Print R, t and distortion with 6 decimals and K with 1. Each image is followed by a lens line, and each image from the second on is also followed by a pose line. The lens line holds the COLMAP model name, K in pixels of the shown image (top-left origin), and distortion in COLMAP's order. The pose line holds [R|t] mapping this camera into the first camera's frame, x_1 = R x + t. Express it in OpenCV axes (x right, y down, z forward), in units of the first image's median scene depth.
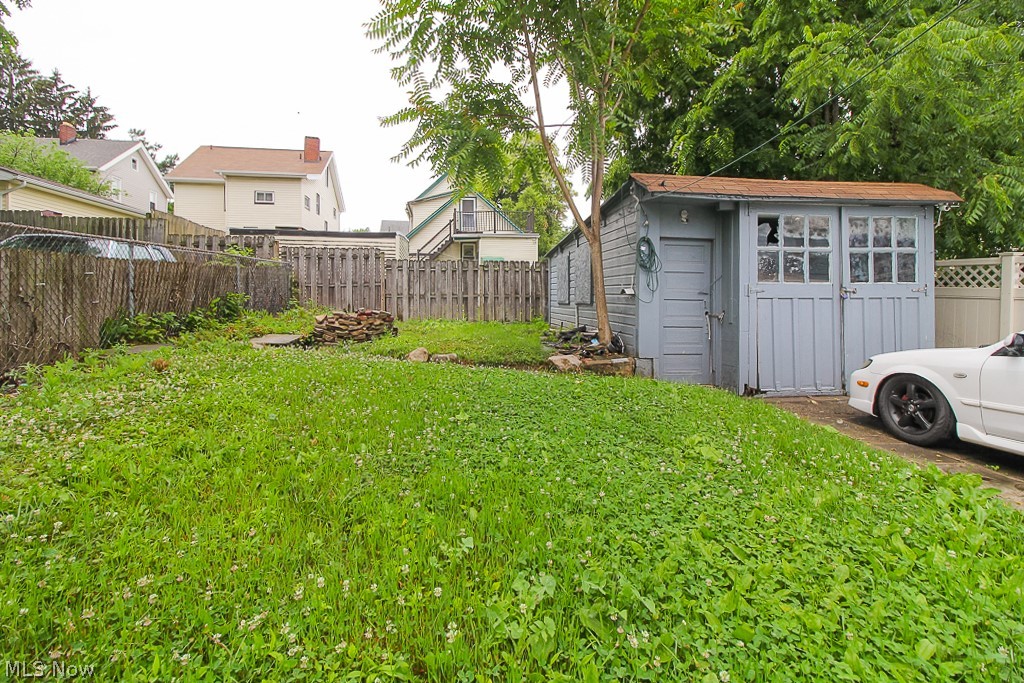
lens RADIAL K [[525.6, 0, 512.0], [0, 525.6, 297.8], [0, 0, 1]] dist [-0.000946, -0.011655]
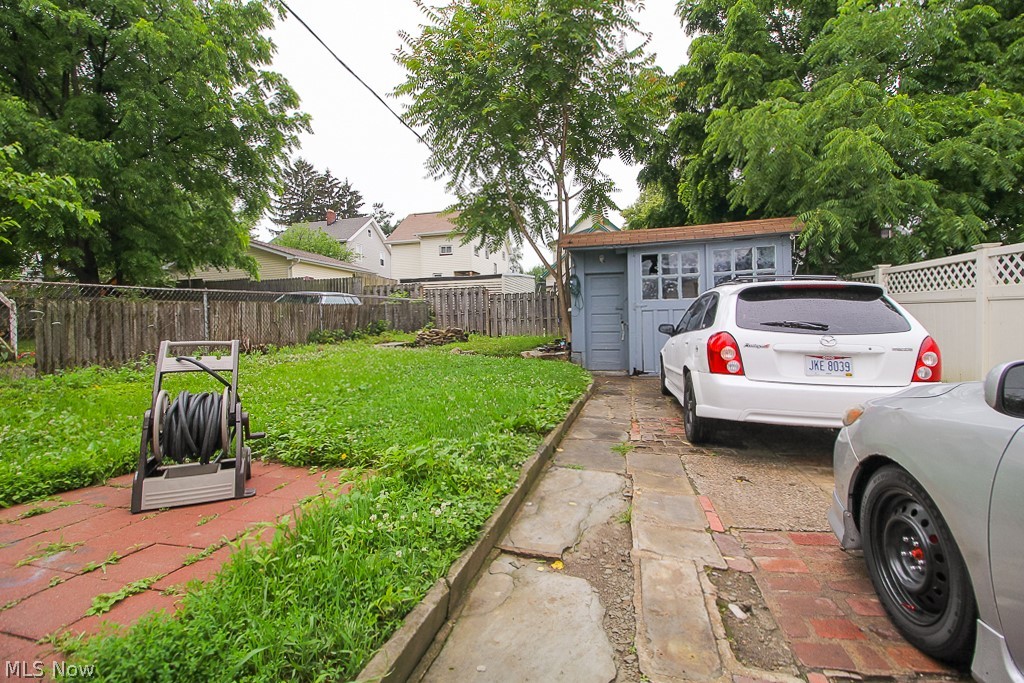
lens RADIAL K [[570.5, 0, 512.0], [0, 570.5, 341.5], [0, 0, 1]] dist [0.000304, -0.002577]
pose [[0.897434, -0.015086, -0.440890, 0.497326], [0.025998, 0.999487, 0.018718, 0.028005], [0.440382, -0.028261, 0.897366, -0.365600]]
